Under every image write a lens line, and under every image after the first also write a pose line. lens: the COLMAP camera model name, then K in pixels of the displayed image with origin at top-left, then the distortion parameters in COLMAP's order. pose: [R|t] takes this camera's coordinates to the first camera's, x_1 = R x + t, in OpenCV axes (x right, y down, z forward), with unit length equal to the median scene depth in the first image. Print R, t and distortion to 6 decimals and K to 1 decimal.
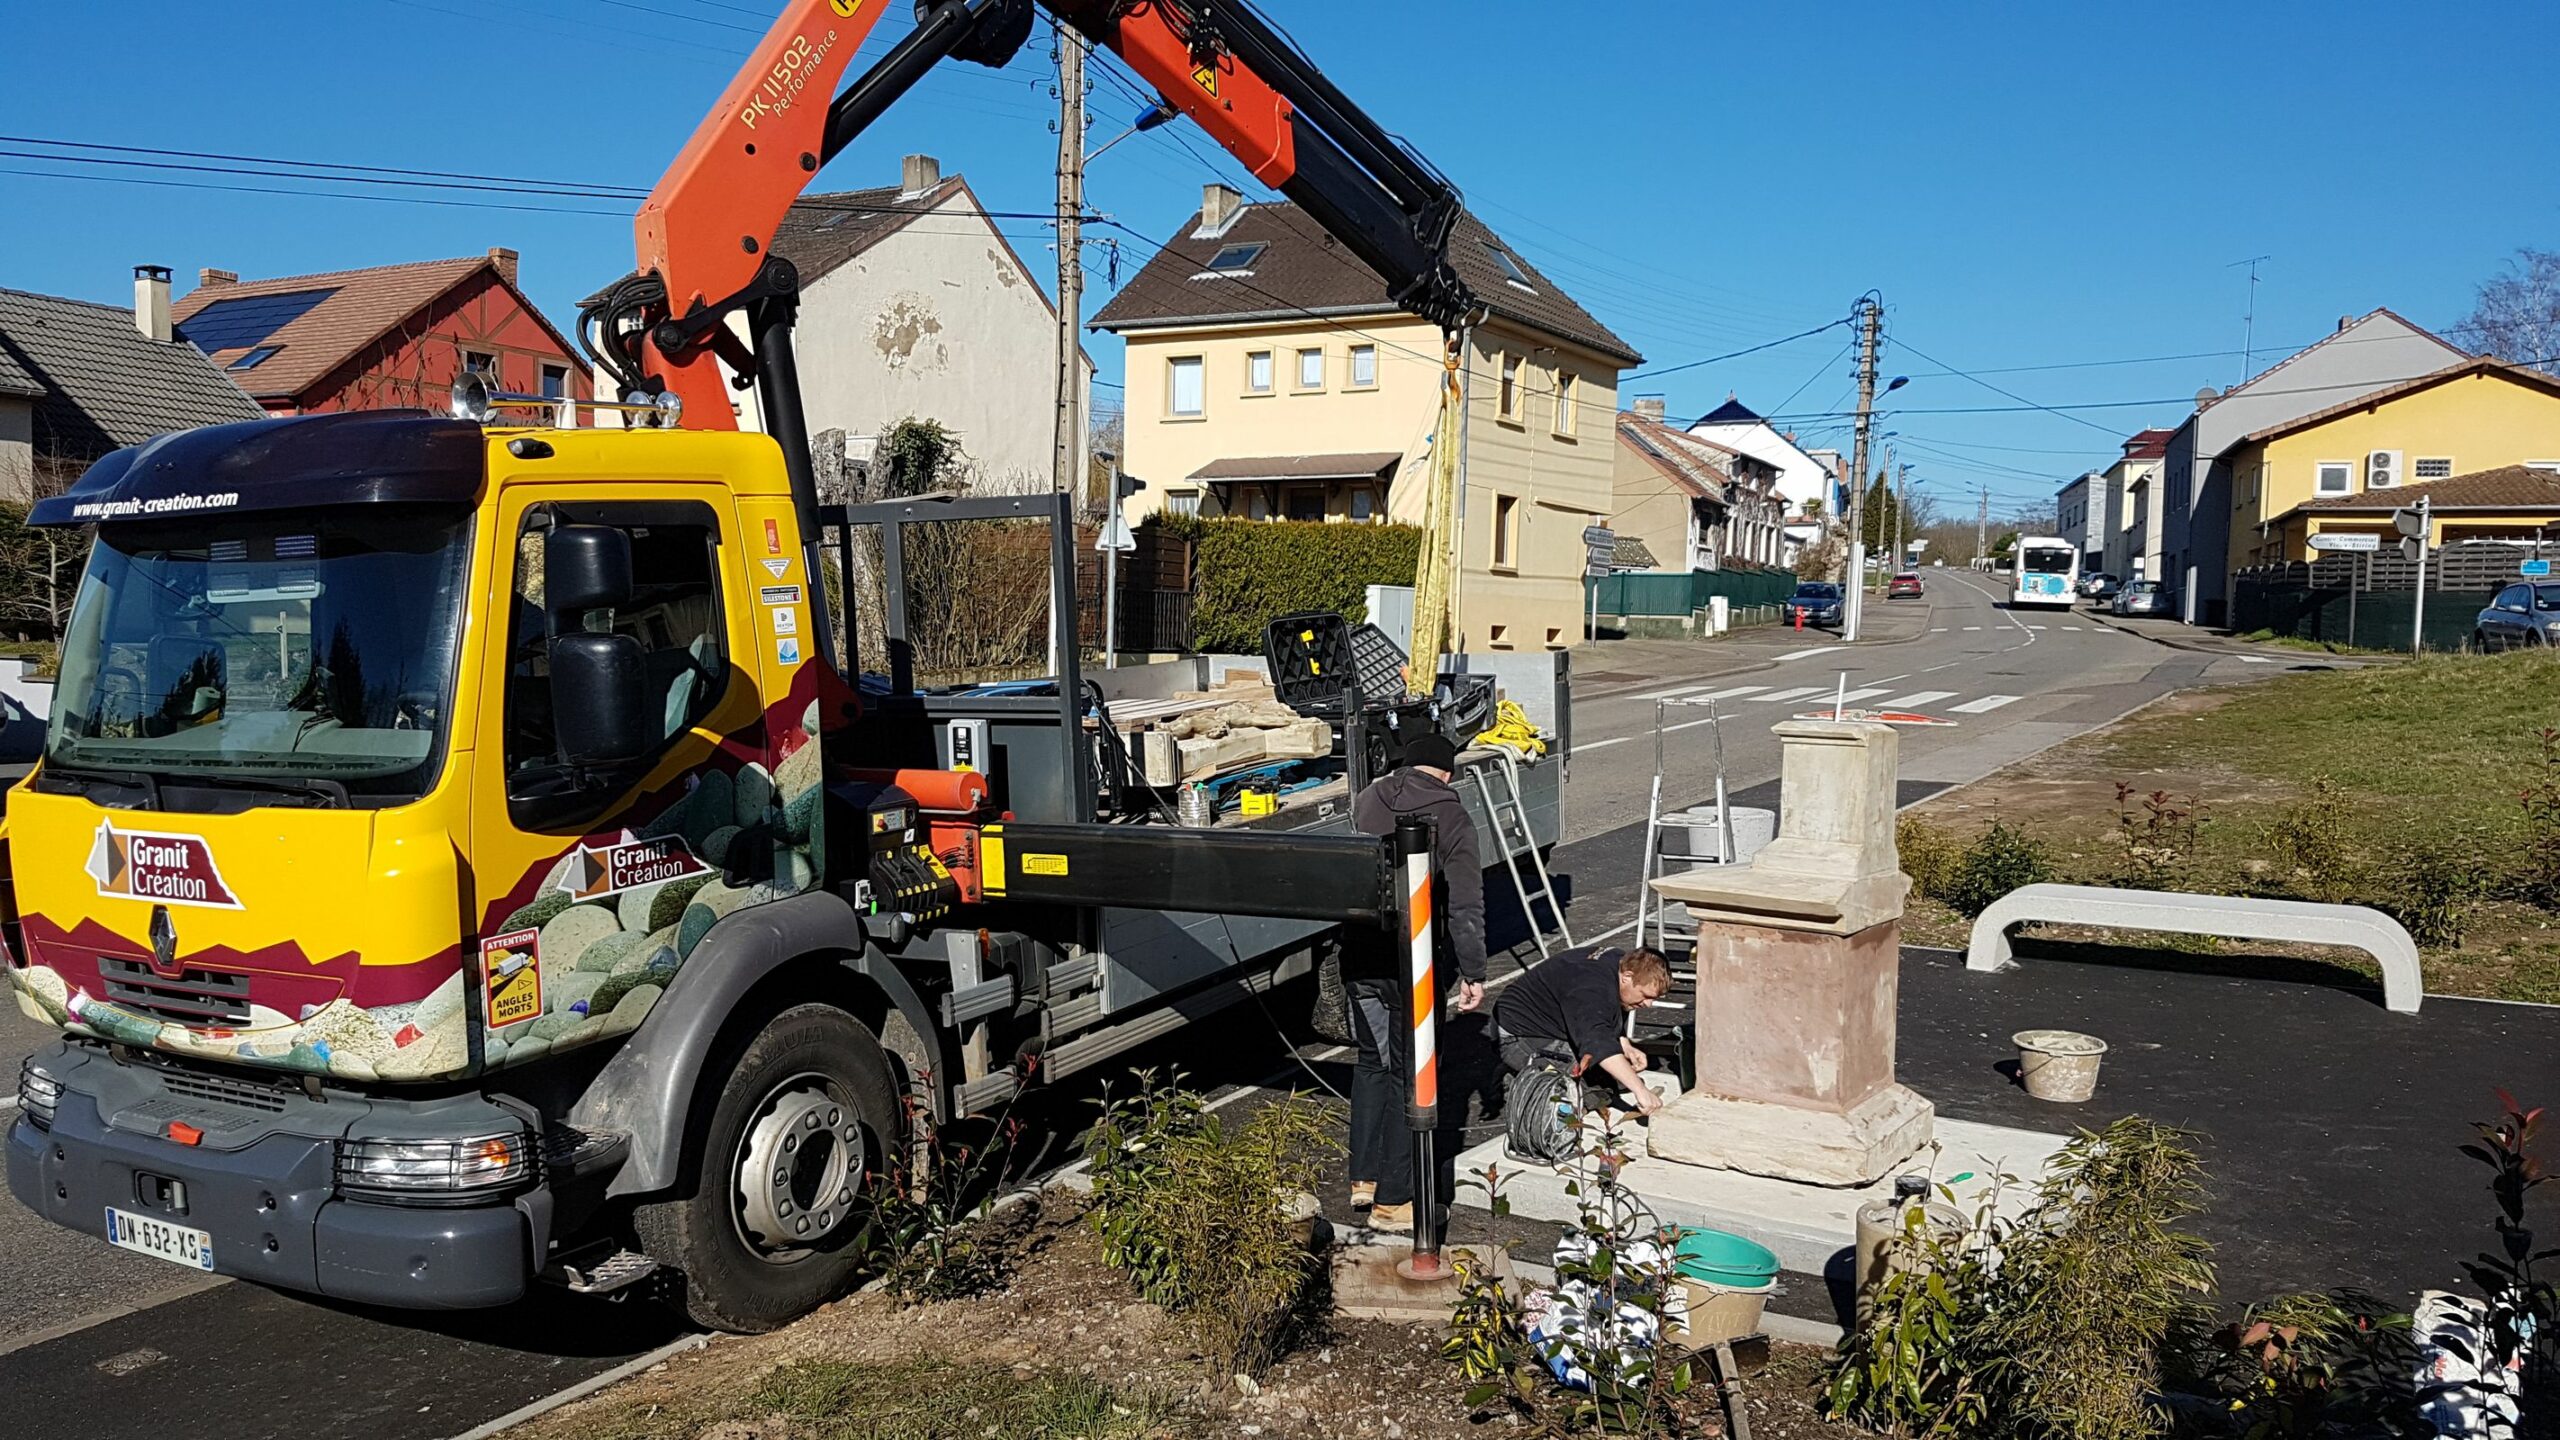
lens RADIAL K [[1928.5, 0, 1259.2], [0, 1928.5, 741.2], [0, 0, 1]] dist [0.233959, -0.411988]
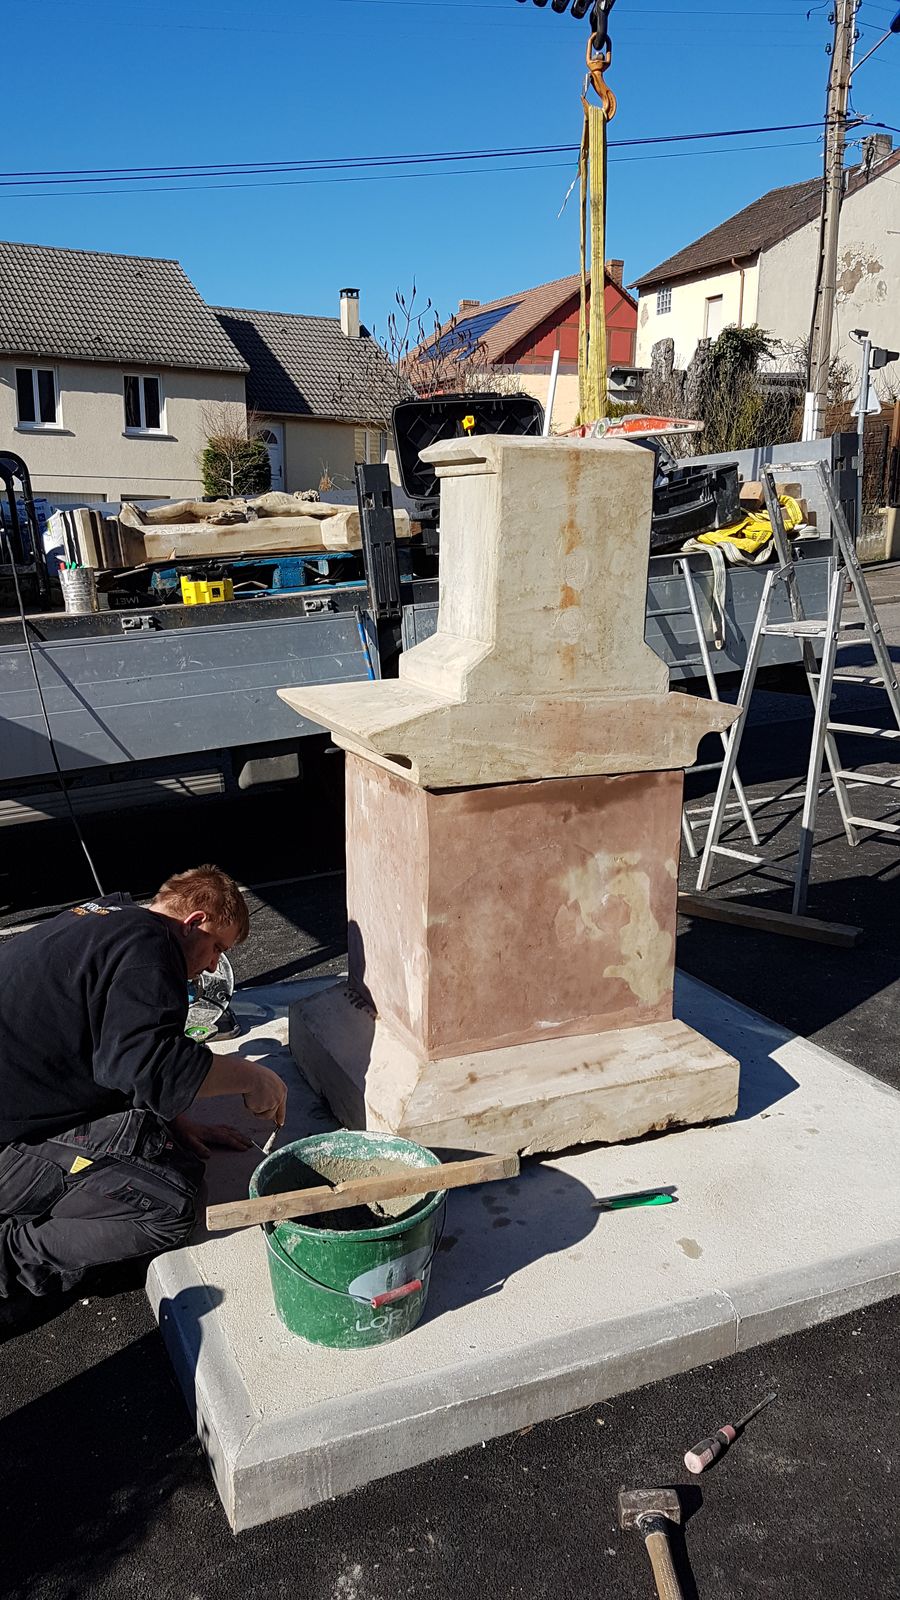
lens RADIAL K [[1213.6, 0, 432.6], [0, 1213.6, 805.1], [0, 0, 1]] dist [0.106175, -0.174484]
pose [[0.828774, 0.105183, -0.549610, 0.088778], [-0.011842, 0.985252, 0.170698, 0.006684], [0.559459, -0.134961, 0.817797, 0.121008]]
